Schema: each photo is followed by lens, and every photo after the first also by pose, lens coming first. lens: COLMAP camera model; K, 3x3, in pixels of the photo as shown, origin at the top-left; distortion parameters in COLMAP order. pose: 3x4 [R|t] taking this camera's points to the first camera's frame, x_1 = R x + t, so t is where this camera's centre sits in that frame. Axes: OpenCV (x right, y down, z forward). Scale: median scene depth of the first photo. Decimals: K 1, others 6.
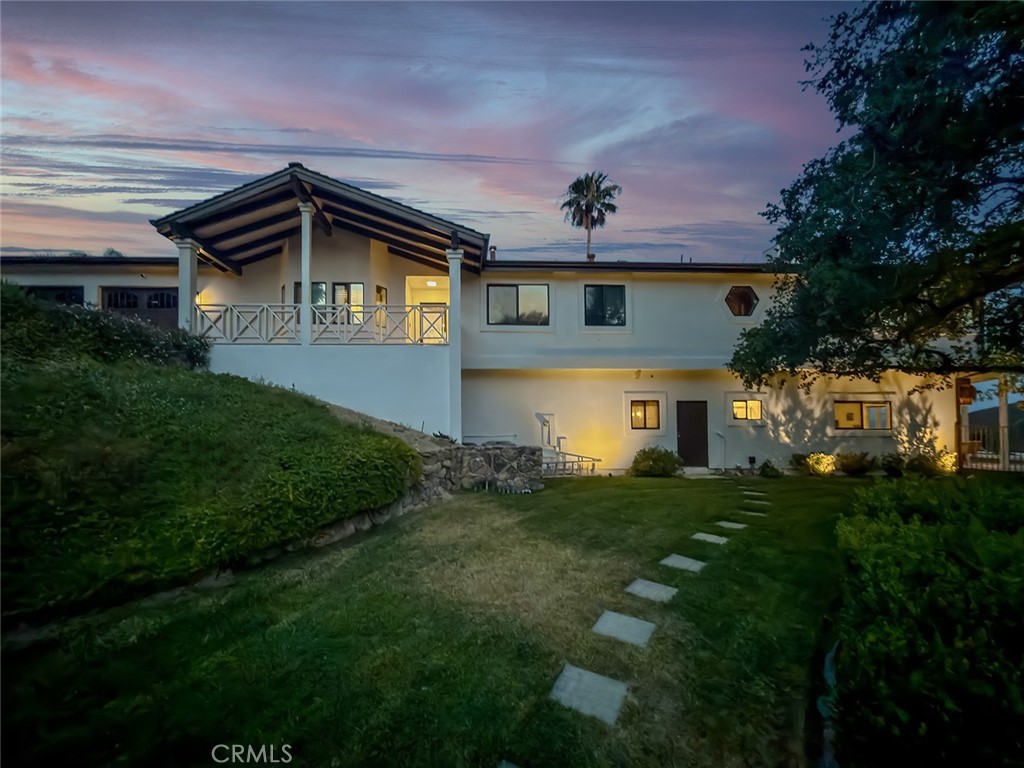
lens RADIAL K [[422.8, 0, 445.5], [0, 422.8, 397.8], [0, 0, 1]] dist [0.005778, 0.000140]
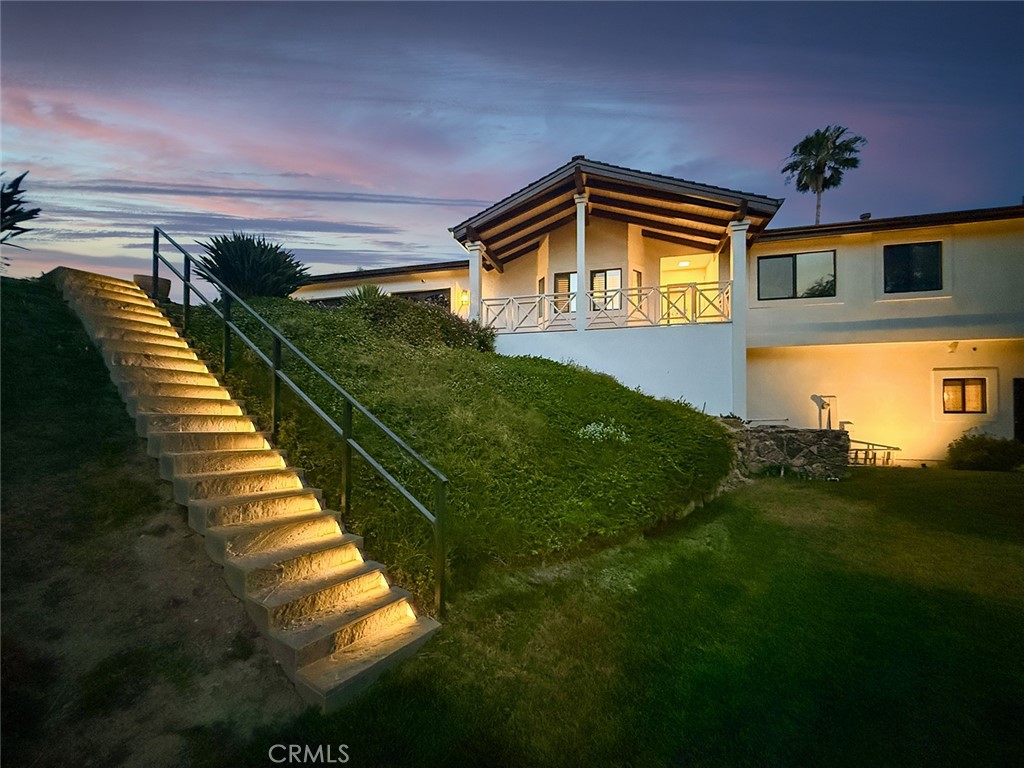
lens RADIAL K [[407.4, 0, 513.0], [0, 407.4, 394.5], [0, 0, 1]] dist [-0.002556, -0.000248]
pose [[0.960710, -0.009731, -0.277383, -0.173425], [0.014519, 0.999779, 0.015211, 0.013348], [0.277173, -0.018641, 0.960639, -0.016608]]
